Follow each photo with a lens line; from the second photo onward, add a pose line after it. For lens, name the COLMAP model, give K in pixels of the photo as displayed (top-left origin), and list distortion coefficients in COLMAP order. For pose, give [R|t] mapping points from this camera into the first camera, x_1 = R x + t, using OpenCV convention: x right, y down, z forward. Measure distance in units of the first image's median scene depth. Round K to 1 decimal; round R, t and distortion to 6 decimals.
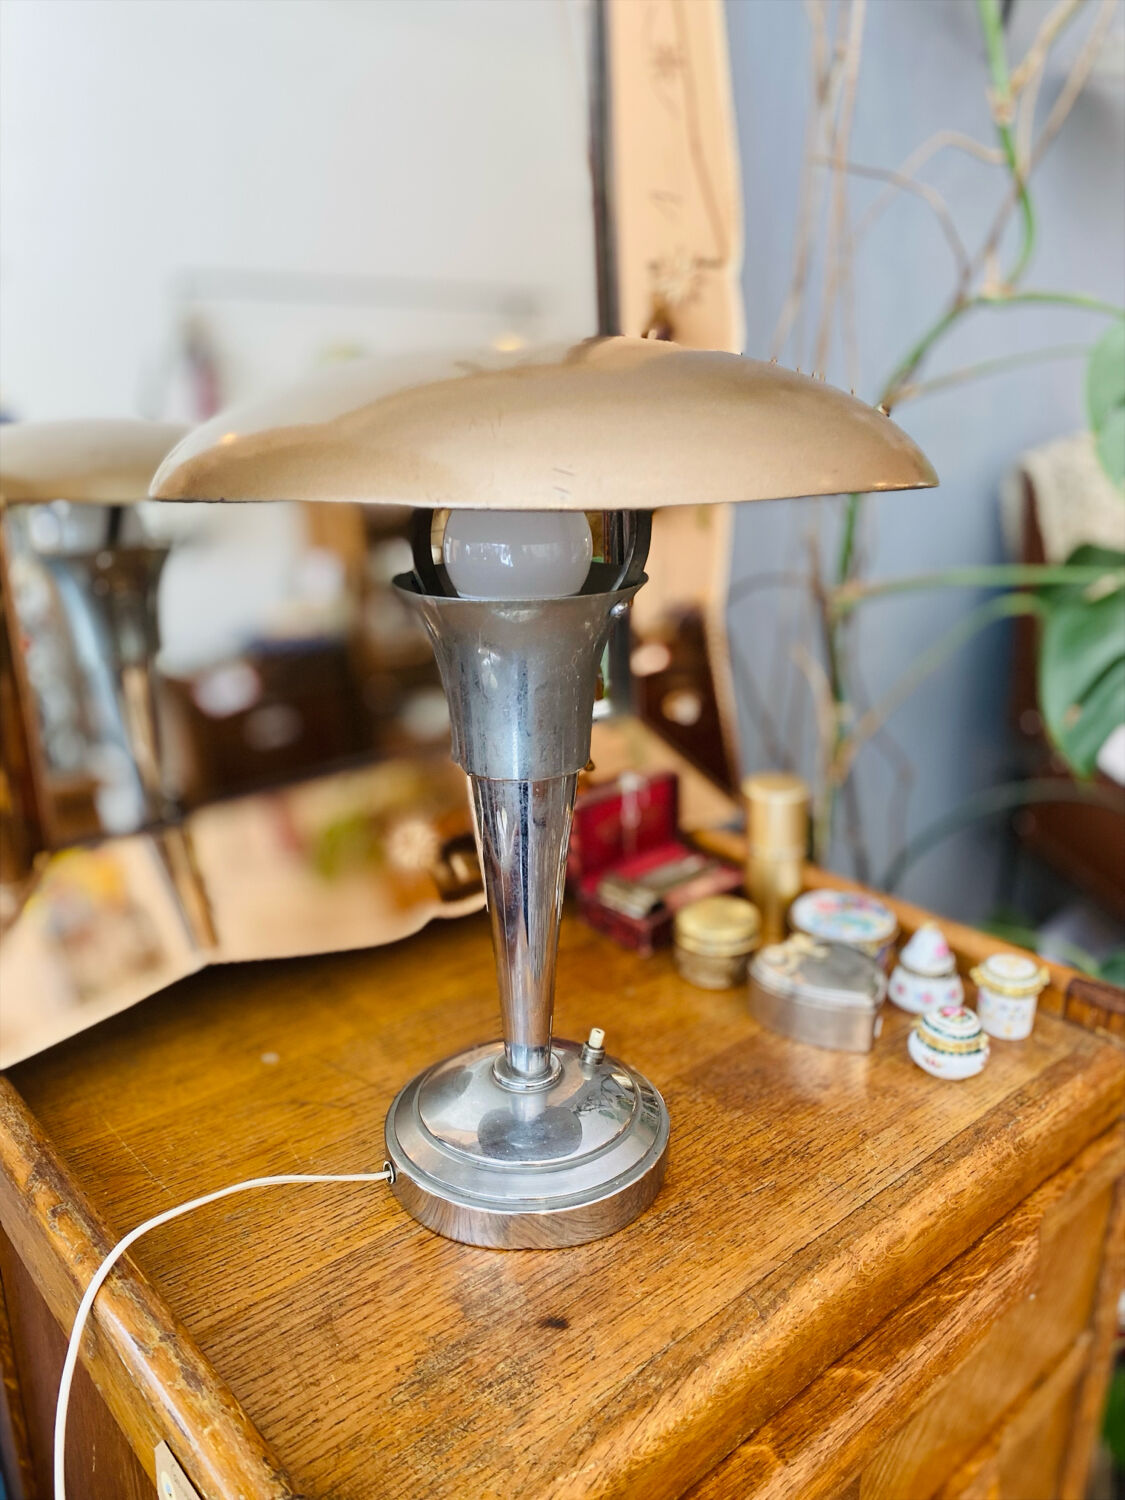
lens RADIAL K [[1160.0, 0, 584.7], [0, 1160.0, 753.8], [0, 0, 1]] dist [0.001123, 0.001830]
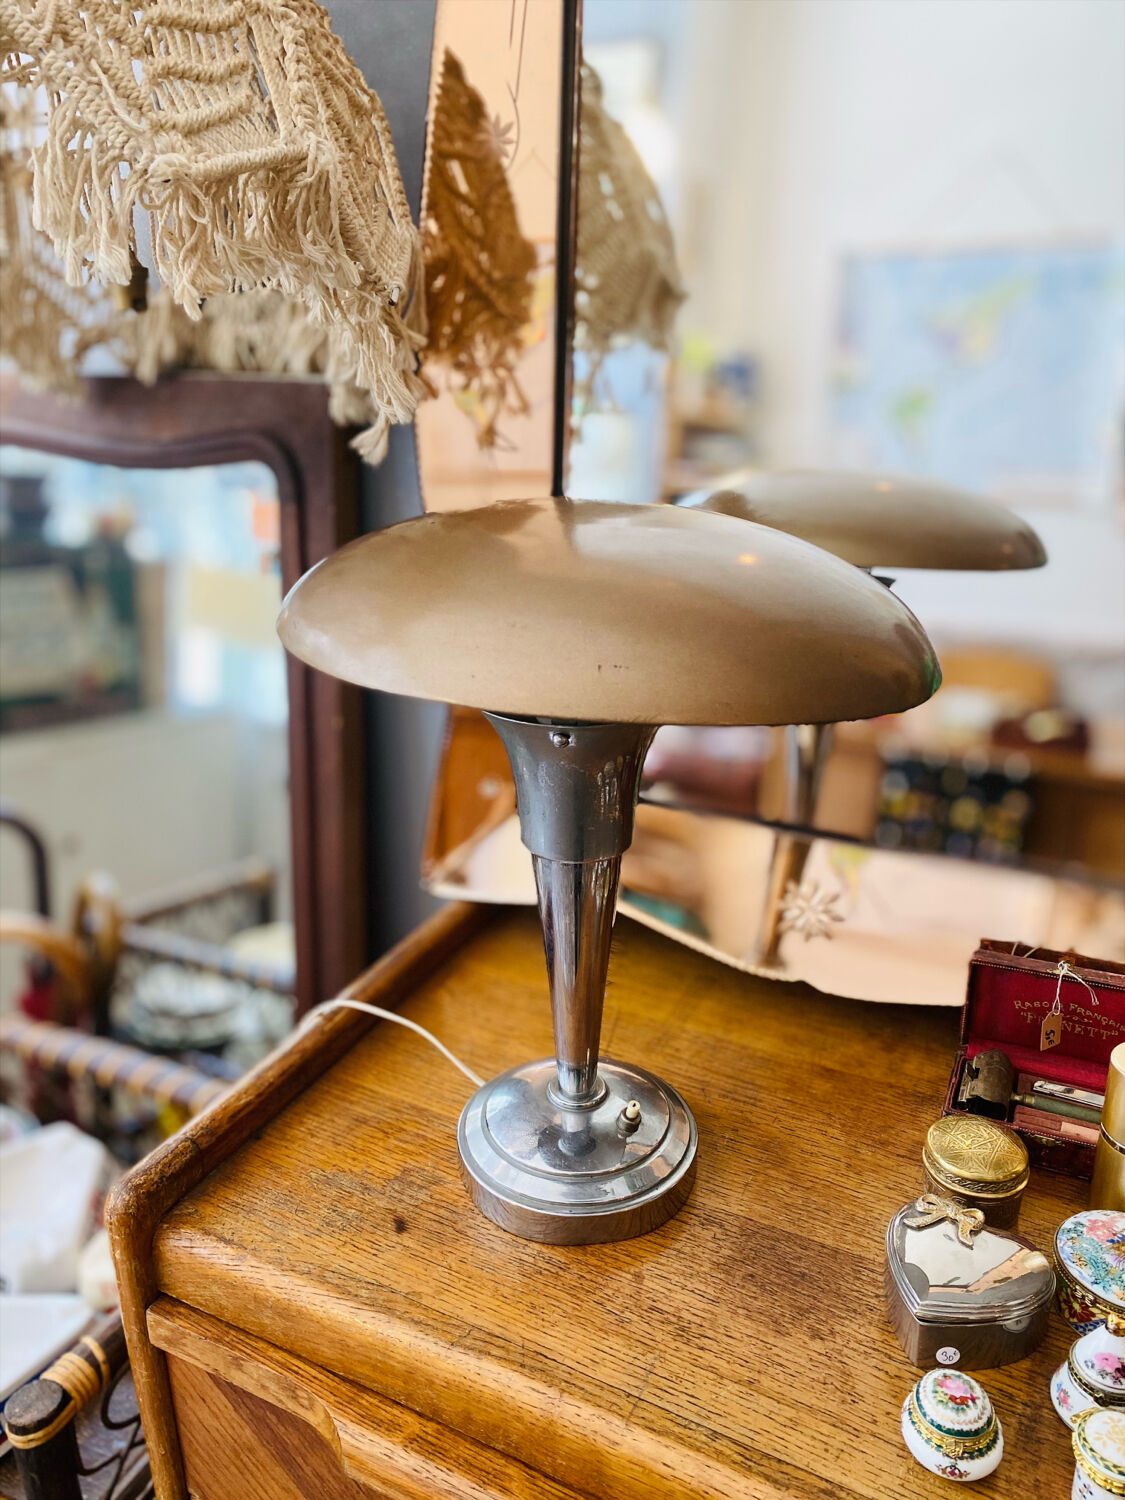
lens RADIAL K [[1160.0, 0, 558.2], [0, 1160.0, 754.7], [0, 0, 1]] dist [0.001123, 0.001830]
pose [[0.356680, 0.321633, -0.877116, 1.004782], [-0.268165, 0.934606, 0.233665, -0.368853], [0.894912, 0.151868, 0.419606, 0.495913]]
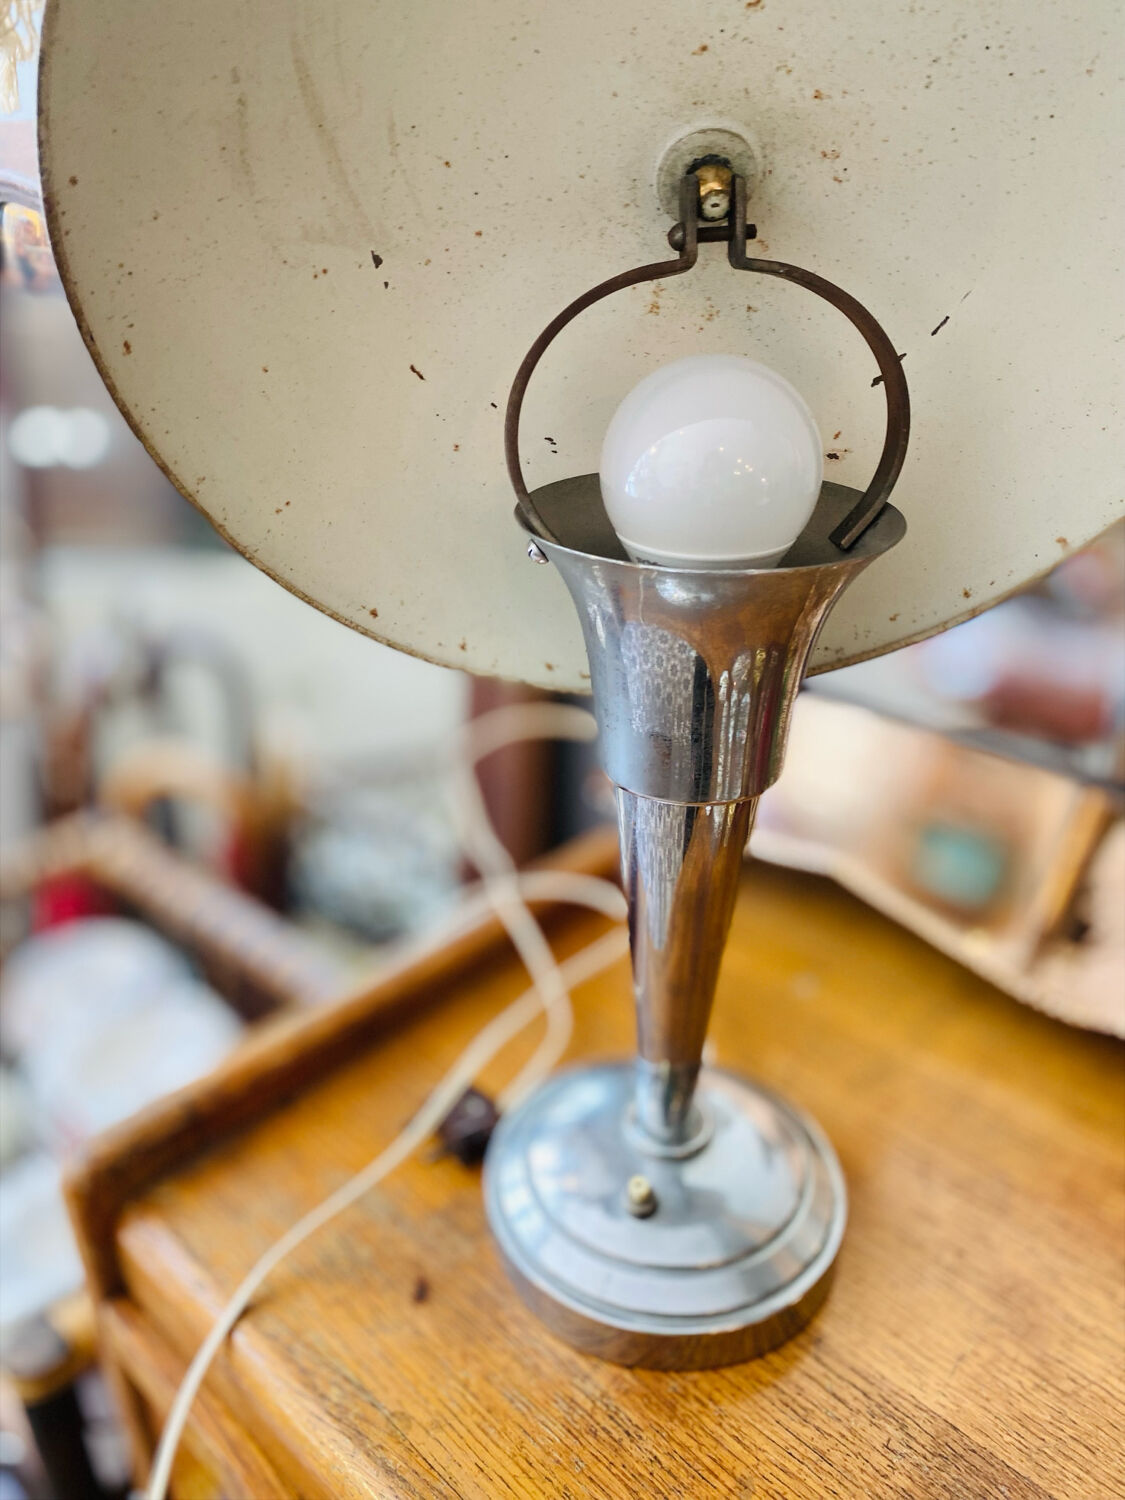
lens RADIAL K [[1160.0, 0, 551.6], [0, 1160.0, 754.2], [0, 0, 1]] dist [0.001123, 0.001830]
pose [[0.063570, 0.439386, -0.896046, 0.600163], [-0.289833, 0.867292, 0.404724, -0.277800], [0.954964, 0.233976, 0.182483, 0.797232]]
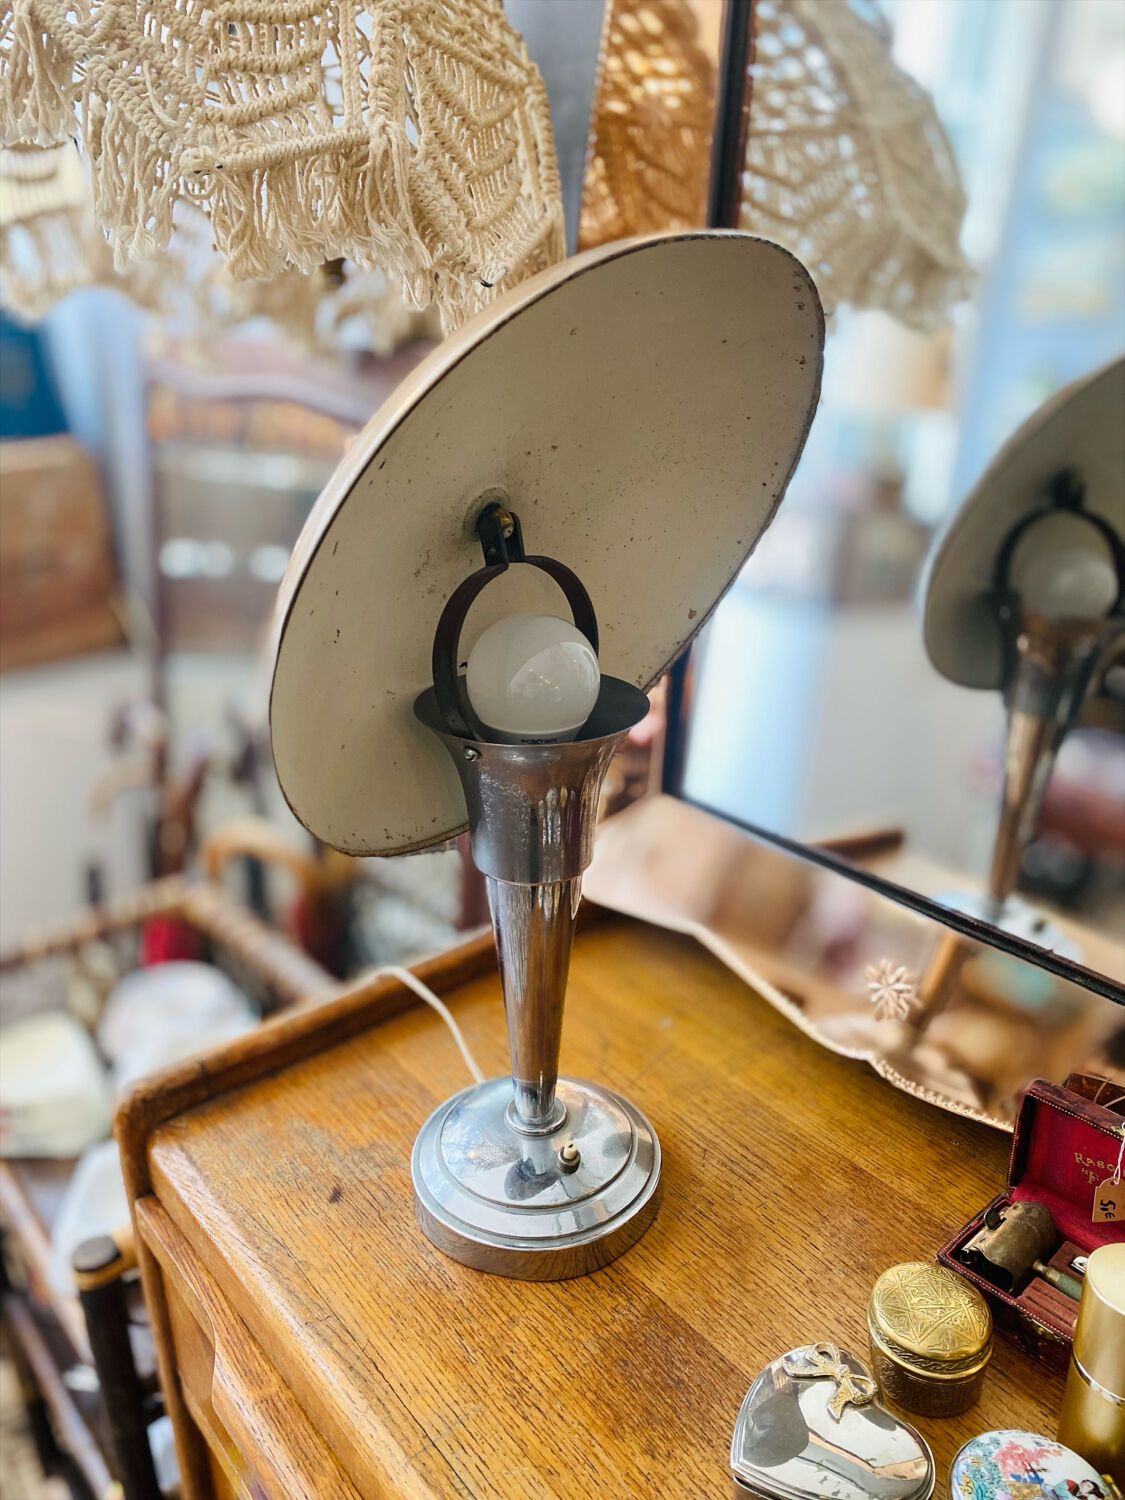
lens RADIAL K [[1160.0, 0, 560.3], [0, 1160.0, 749.7], [0, 0, 1]] dist [0.001123, 0.001830]
pose [[-0.049744, 0.367107, -0.928848, 1.006378], [-0.292036, 0.884009, 0.365025, -0.536700], [0.955113, 0.289415, 0.063235, 0.975142]]
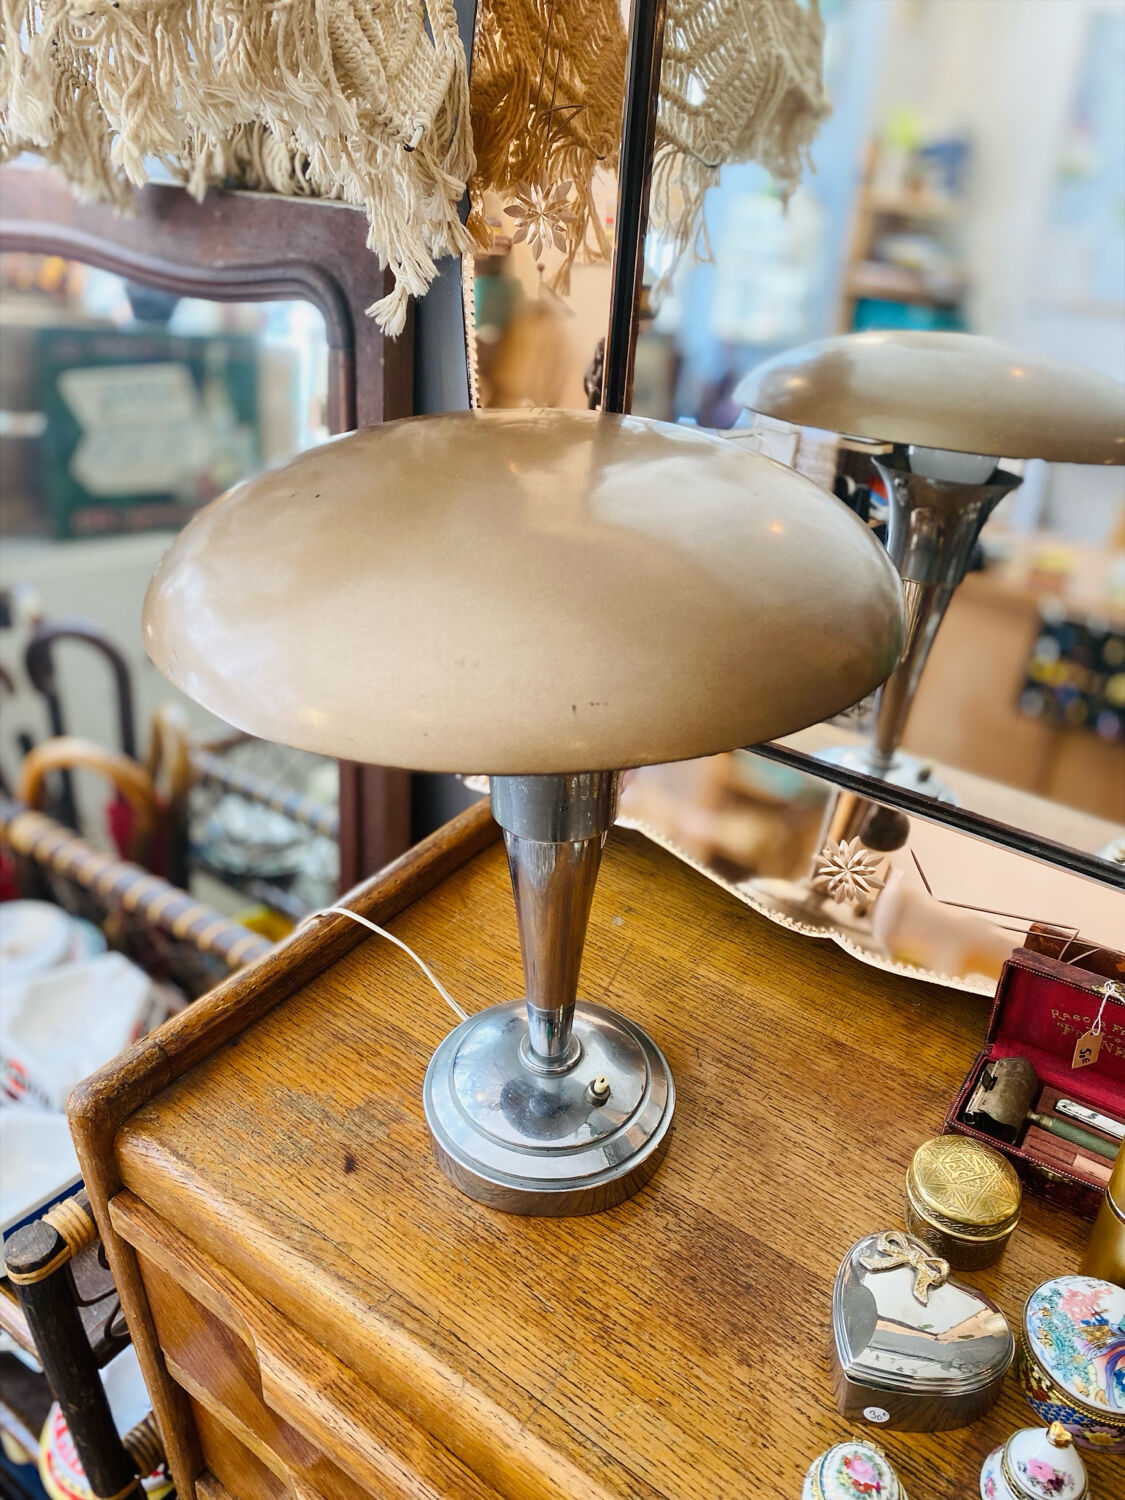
lens RADIAL K [[1160.0, 0, 563.7], [0, 1160.0, 745.6], [0, 0, 1]] dist [0.001123, 0.001830]
pose [[0.204112, 0.497479, -0.843121, 0.866181], [-0.307064, 0.850323, 0.427391, -0.532917], [0.929543, 0.171657, 0.326319, 0.685610]]
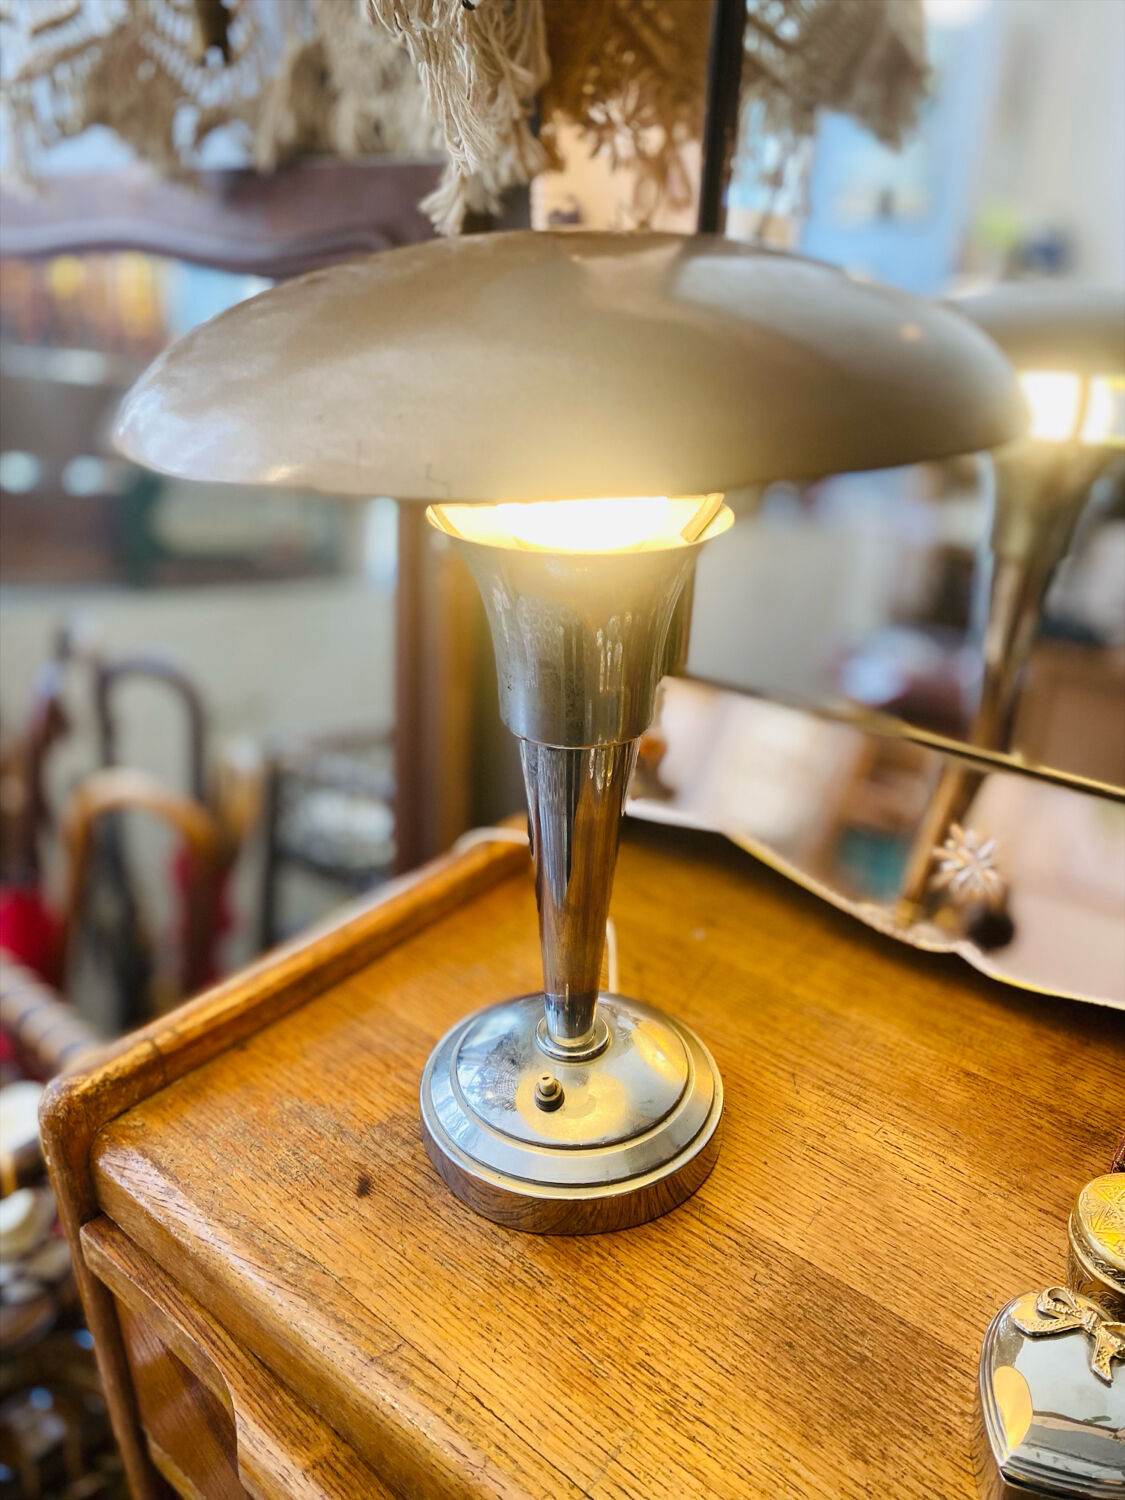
lens RADIAL K [[1160.0, 0, 569.9], [0, 1160.0, 745.7], [0, 0, 1]] dist [0.001123, 0.001830]
pose [[0.134369, 0.405803, -0.904029, 0.777843], [-0.293796, 0.887598, 0.354759, -0.300387], [0.946377, 0.217931, 0.238489, 0.802209]]
